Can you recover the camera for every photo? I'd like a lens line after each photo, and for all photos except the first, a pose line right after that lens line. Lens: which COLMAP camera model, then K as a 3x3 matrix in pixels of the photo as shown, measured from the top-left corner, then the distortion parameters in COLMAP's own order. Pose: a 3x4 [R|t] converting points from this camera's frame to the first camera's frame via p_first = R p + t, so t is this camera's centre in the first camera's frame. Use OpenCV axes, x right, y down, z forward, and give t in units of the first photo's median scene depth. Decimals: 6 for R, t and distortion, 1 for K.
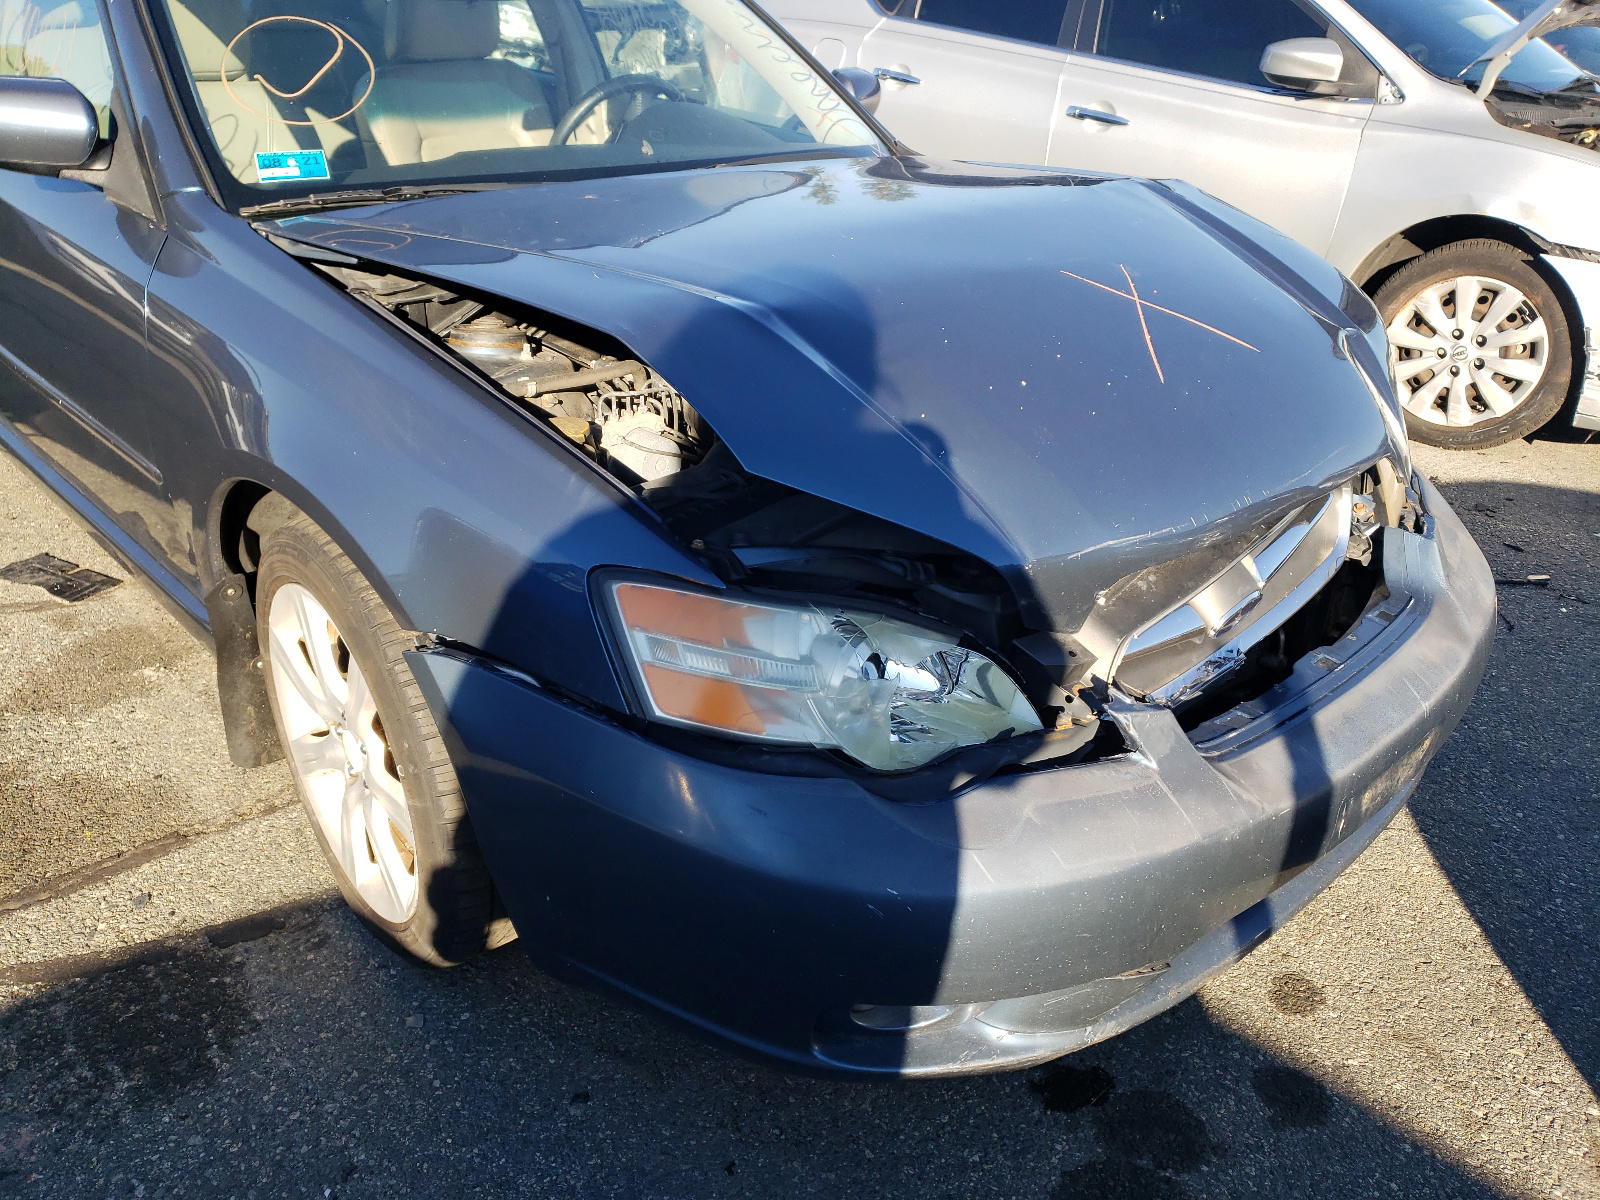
lens RADIAL K [[1205.3, 0, 800.0], [0, 1205.3, 600.0], [0, 0, 1]] dist [0.008391, 0.008804]
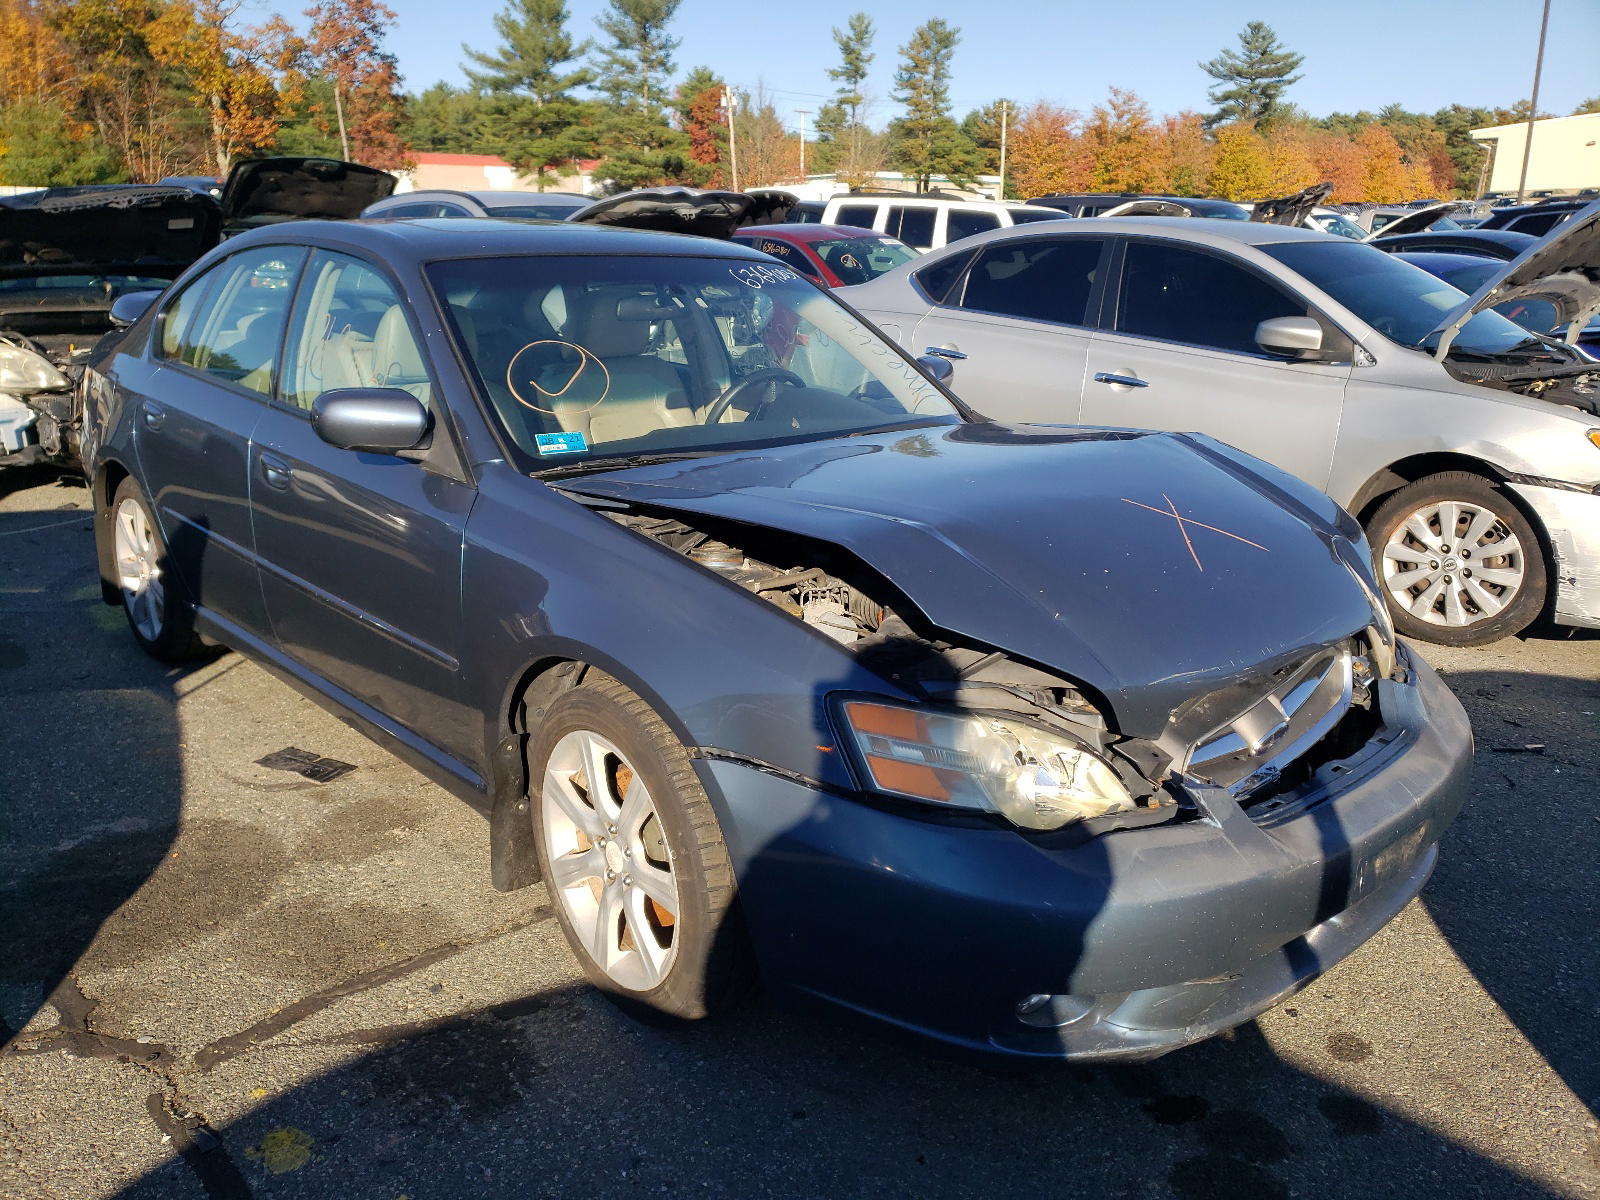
lens RADIAL K [[1193.1, 0, 800.0], [0, 1193.1, 600.0], [0, 0, 1]] dist [0.004385, 0.007923]
pose [[0.999303, -0.023783, -0.028773, -0.113047], [0.017658, 0.980249, -0.196977, 0.103179], [0.032890, 0.196331, 0.979986, -0.329839]]
